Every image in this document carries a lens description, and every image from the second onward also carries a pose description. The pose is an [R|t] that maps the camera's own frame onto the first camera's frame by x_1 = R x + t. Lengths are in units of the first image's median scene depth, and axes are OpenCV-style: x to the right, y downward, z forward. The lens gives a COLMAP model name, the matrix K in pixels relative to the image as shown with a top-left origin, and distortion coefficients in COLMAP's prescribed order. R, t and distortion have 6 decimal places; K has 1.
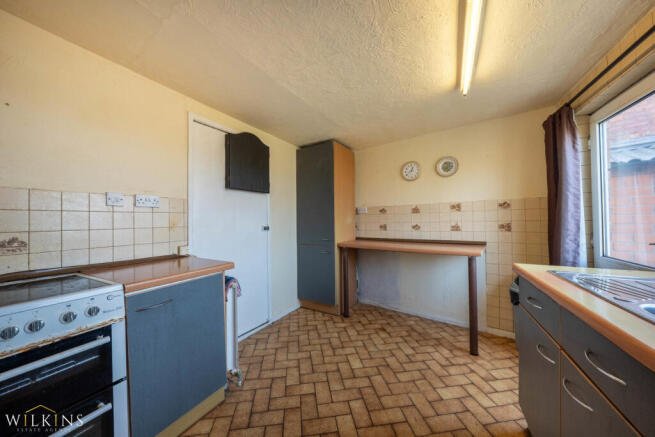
lens RADIAL K [[231.3, 0, 327.5], [0, 231.3, 218.5], [0, 0, 1]] dist [-0.000597, 0.000087]
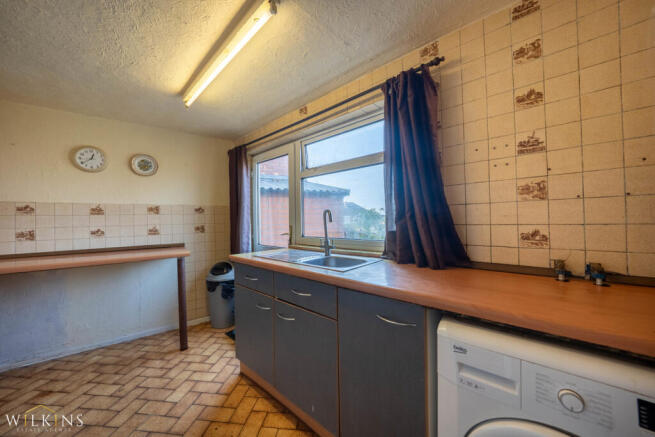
lens RADIAL K [[231.3, 0, 327.5], [0, 231.3, 218.5], [0, 0, 1]] dist [-0.000597, 0.000087]
pose [[0.266834, 0.013366, 0.963650, -0.198653], [0.002980, 0.999888, -0.014694, 0.003361], [-0.963738, 0.006792, 0.266765, 0.068585]]
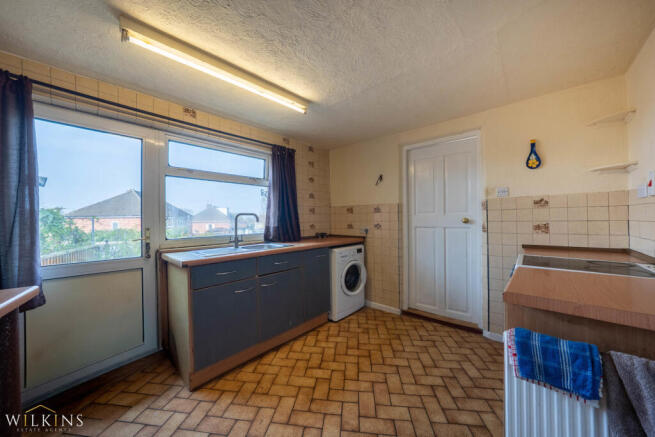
lens RADIAL K [[227.9, 0, 327.5], [0, 227.9, 218.5], [0, 0, 1]] dist [-0.000932, -0.000047]
pose [[-0.958758, 0.030141, 0.282622, -0.115648], [0.026732, 0.999516, -0.015910, 0.014324], [-0.282964, -0.007698, -0.959100, 1.123224]]
